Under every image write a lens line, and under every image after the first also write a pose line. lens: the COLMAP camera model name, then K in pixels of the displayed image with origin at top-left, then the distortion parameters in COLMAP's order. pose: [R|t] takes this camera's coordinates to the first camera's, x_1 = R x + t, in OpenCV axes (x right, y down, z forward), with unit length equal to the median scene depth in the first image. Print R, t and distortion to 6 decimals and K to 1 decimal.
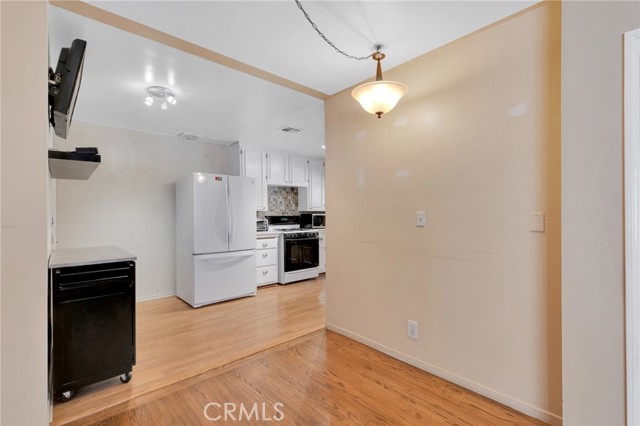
lens RADIAL K [[286.8, 0, 320.5], [0, 286.8, 214.3], [0, 0, 1]] dist [0.002937, -0.000020]
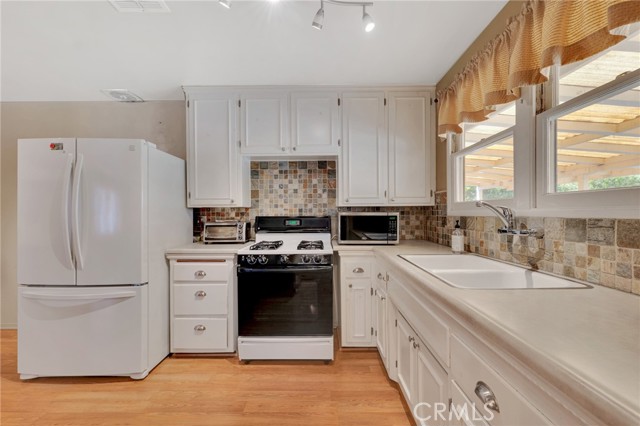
lens RADIAL K [[261.0, 0, 321.5], [0, 261.0, 213.5], [0, 0, 1]] dist [0.002710, -0.000266]
pose [[0.737887, 0.001832, -0.674922, 0.263991], [0.001148, 0.999991, 0.003969, -0.000923], [0.674923, -0.003704, 0.737879, 0.776748]]
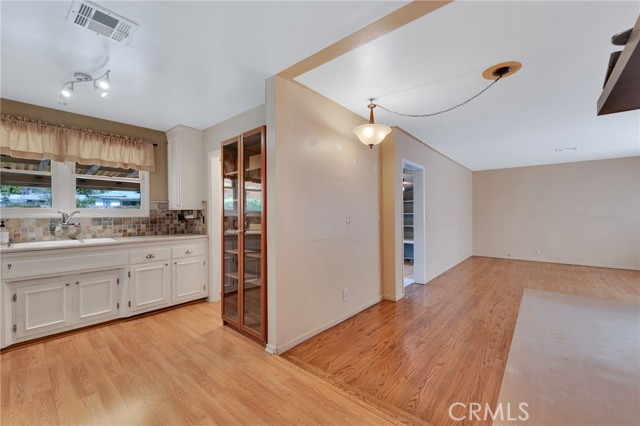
lens RADIAL K [[261.0, 0, 319.7], [0, 261.0, 214.2], [0, 0, 1]] dist [0.002710, -0.000266]
pose [[-0.127704, 0.005763, 0.991796, -0.457859], [0.005331, 0.999973, -0.005124, 0.002363], [-0.991798, 0.004633, -0.127731, 0.613619]]
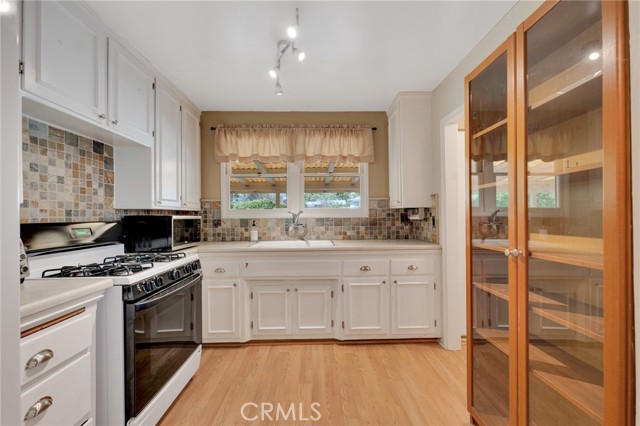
lens RADIAL K [[261.0, 0, 320.1], [0, 261.0, 214.8], [0, 0, 1]] dist [0.002710, -0.000266]
pose [[0.647501, 0.002107, 0.762061, -0.199745], [0.005087, 0.999962, -0.007088, 0.001222], [-0.762047, 0.008466, 0.647466, 0.688541]]
